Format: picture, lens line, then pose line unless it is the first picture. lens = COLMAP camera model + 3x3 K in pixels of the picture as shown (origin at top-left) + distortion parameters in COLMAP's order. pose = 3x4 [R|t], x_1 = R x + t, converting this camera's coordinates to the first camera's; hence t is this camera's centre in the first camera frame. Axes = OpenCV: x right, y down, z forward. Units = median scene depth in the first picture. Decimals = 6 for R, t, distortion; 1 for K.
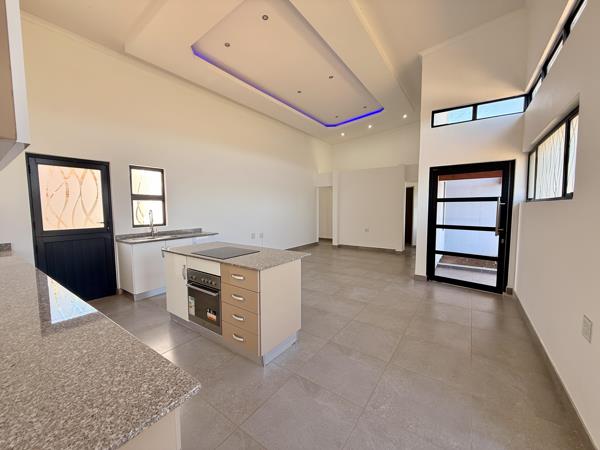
lens RADIAL K [[238.6, 0, 300.0], [0, 238.6, 225.0], [0, 0, 1]] dist [-0.000229, -0.000310]
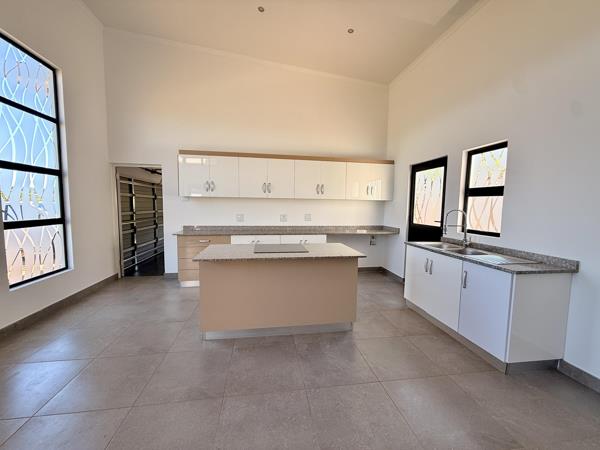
lens RADIAL K [[238.6, 0, 300.0], [0, 238.6, 225.0], [0, 0, 1]] dist [-0.000229, -0.000310]
pose [[-0.713779, 0.053754, -0.698305, 0.235625], [-0.060872, 0.988516, 0.138315, -0.090943], [0.697720, 0.141233, -0.702310, 1.236220]]
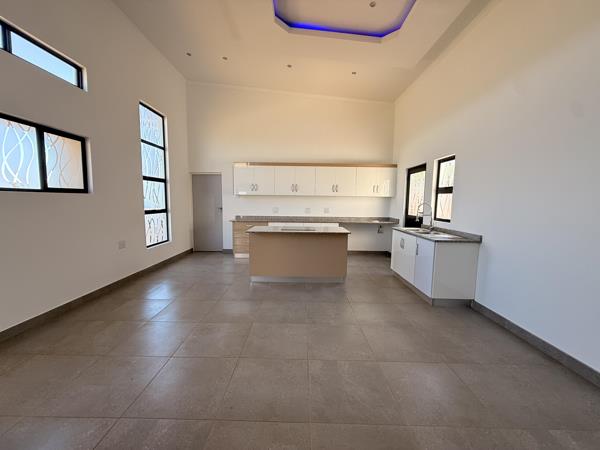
lens RADIAL K [[238.6, 0, 300.0], [0, 238.6, 225.0], [0, 0, 1]] dist [-0.000229, -0.000310]
pose [[-0.816346, 0.053550, -0.575075, 0.408221], [-0.049296, 0.985599, 0.161755, -0.113577], [0.575456, 0.160397, -0.801950, 1.584897]]
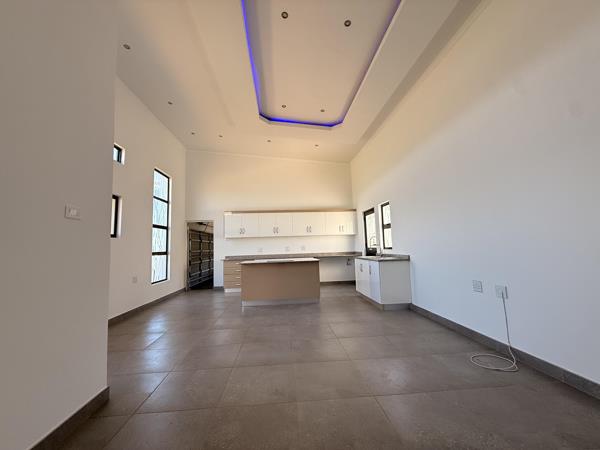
lens RADIAL K [[238.6, 0, 300.0], [0, 238.6, 225.0], [0, 0, 1]] dist [-0.000229, -0.000310]
pose [[-0.764651, -0.028298, -0.643823, 0.592158], [-0.009841, 0.999432, -0.032240, -0.082245], [0.644370, -0.018317, -0.764495, 1.836041]]
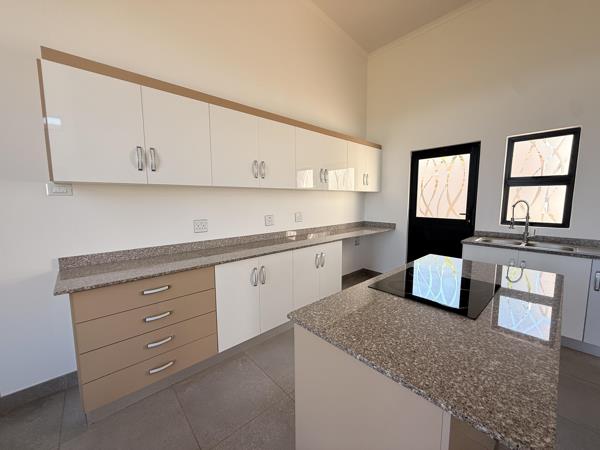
lens RADIAL K [[238.6, 0, 300.0], [0, 238.6, 225.0], [0, 0, 1]] dist [-0.000229, -0.000310]
pose [[-0.215855, 0.114449, -0.969695, 0.158515], [-0.064356, 0.989280, 0.131087, -0.044663], [0.974302, 0.090701, -0.206176, 0.570596]]
